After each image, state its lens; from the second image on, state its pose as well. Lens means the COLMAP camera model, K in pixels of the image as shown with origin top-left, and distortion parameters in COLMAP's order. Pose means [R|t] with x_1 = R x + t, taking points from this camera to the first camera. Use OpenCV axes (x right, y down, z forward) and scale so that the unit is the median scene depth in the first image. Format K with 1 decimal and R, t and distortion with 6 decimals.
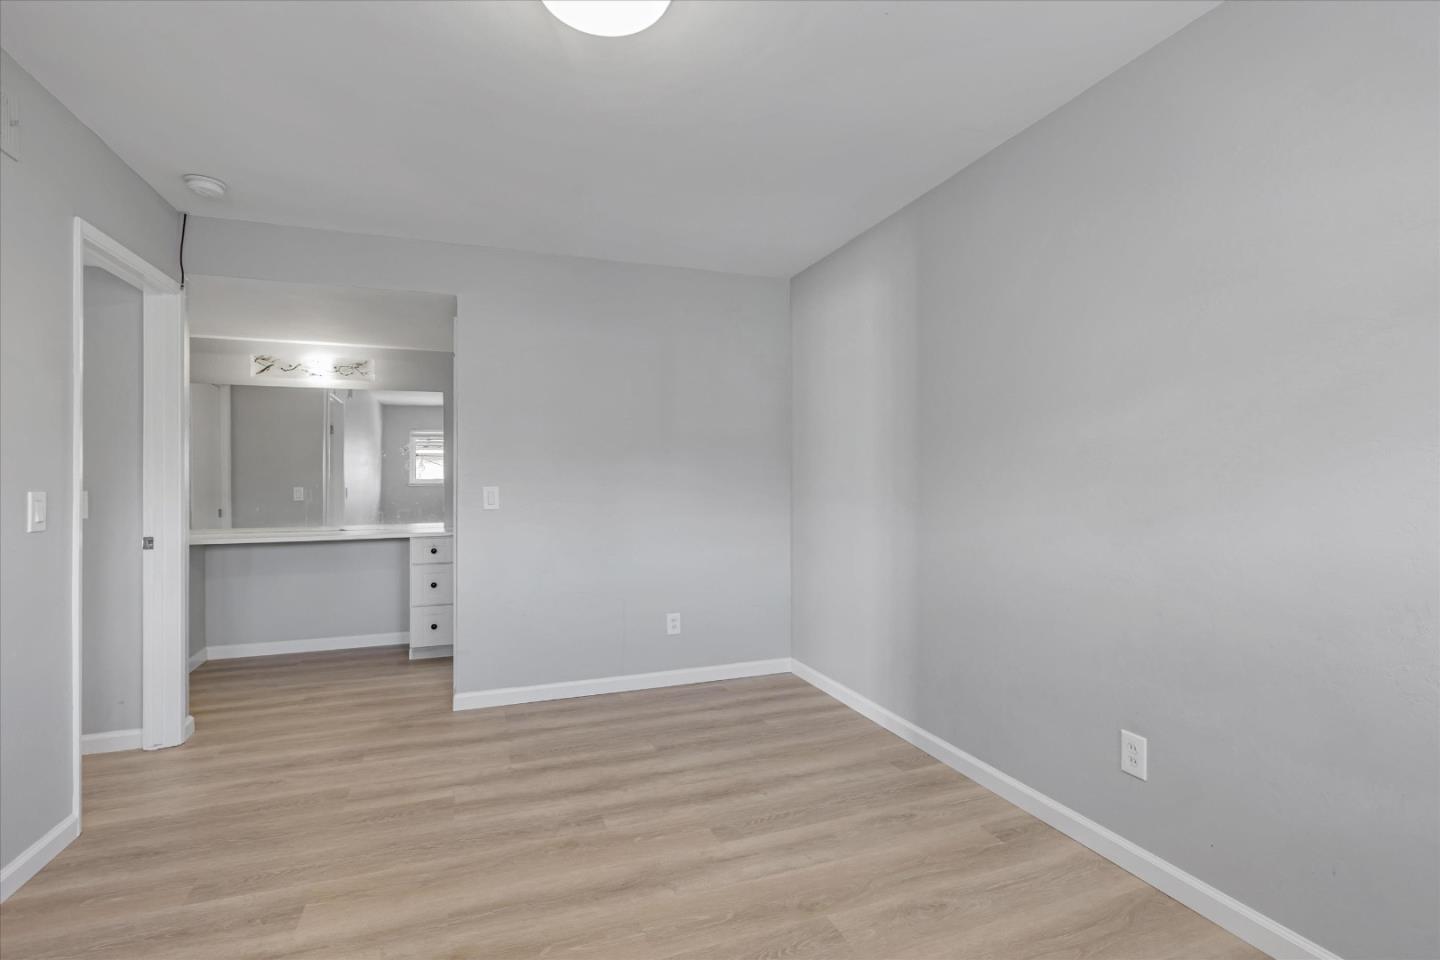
lens RADIAL K [[665.5, 0, 720.3], [0, 665.5, 479.1], [0, 0, 1]] dist [0.003948, -0.001826]
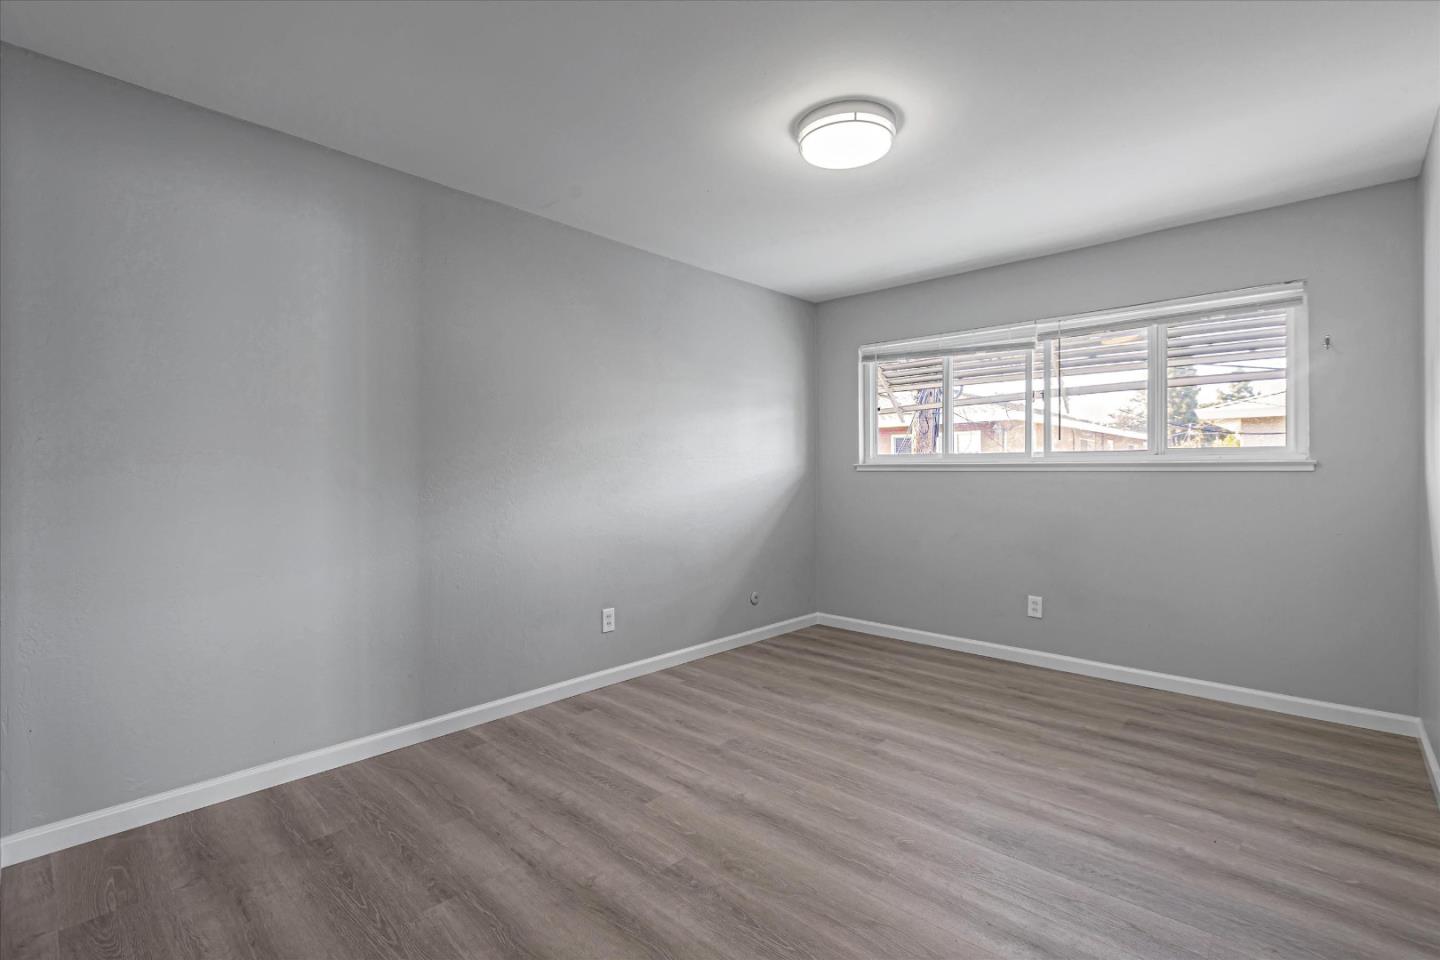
lens RADIAL K [[665.5, 0, 700.4], [0, 665.5, 473.8], [0, 0, 1]] dist [0.003948, -0.001826]
pose [[-0.434534, -0.002010, 0.900653, -0.792204], [-0.001071, 0.999998, 0.001715, 0.006168], [-0.900655, -0.000220, -0.434535, 1.100966]]
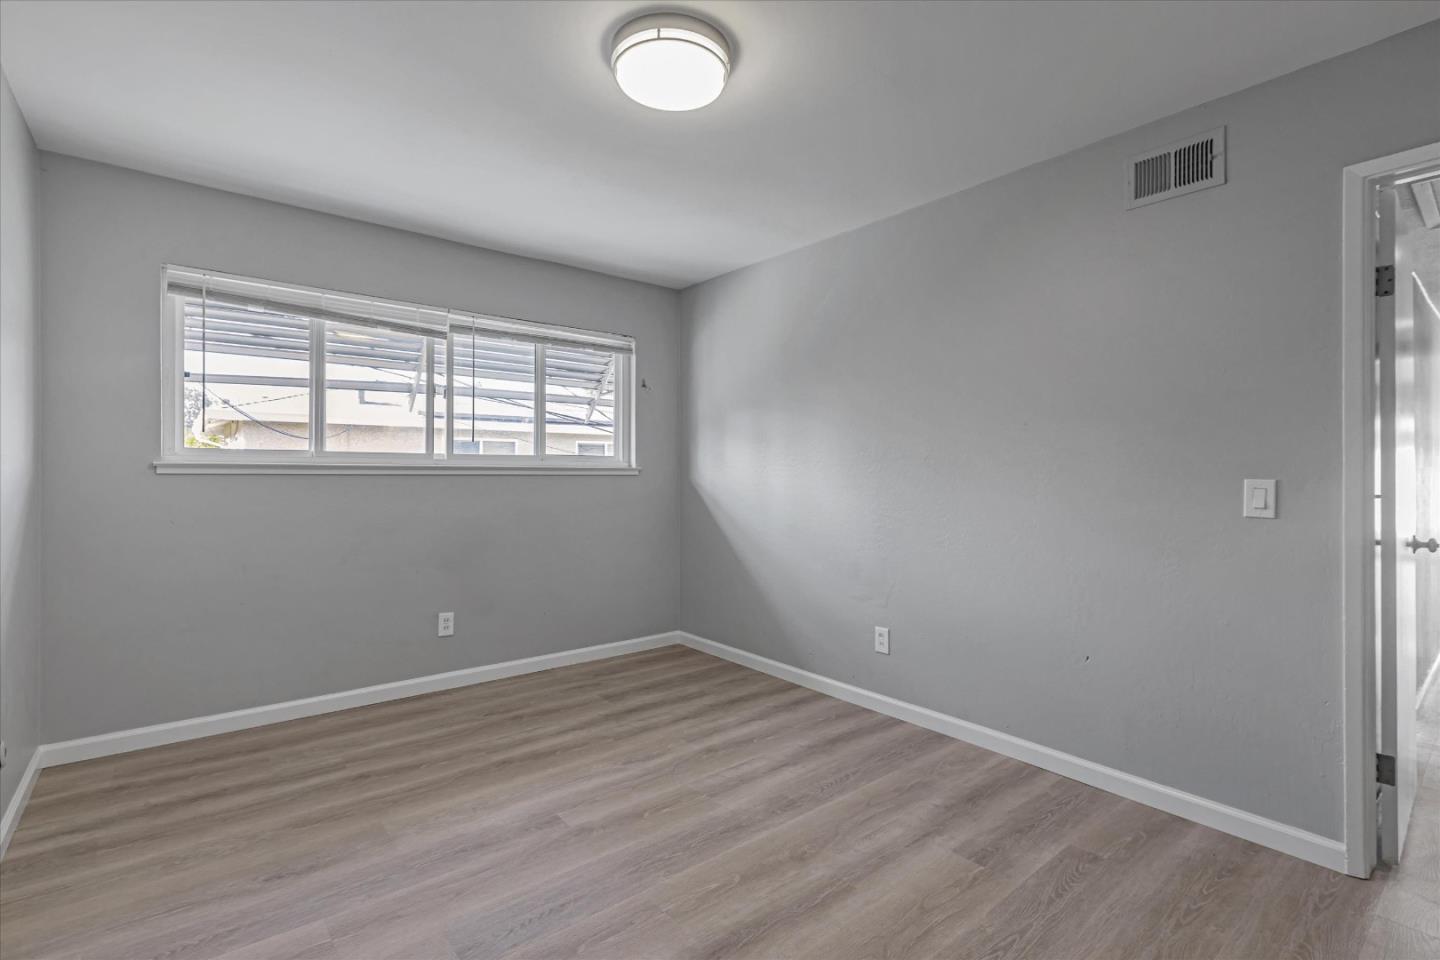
lens RADIAL K [[665.5, 0, 727.0], [0, 665.5, 477.9], [0, 0, 1]] dist [0.003948, -0.001826]
pose [[-0.941858, 0.000260, -0.336012, 0.085687], [-0.001150, 0.999991, 0.003997, 0.002043], [0.336010, 0.004151, -0.941849, 1.233737]]
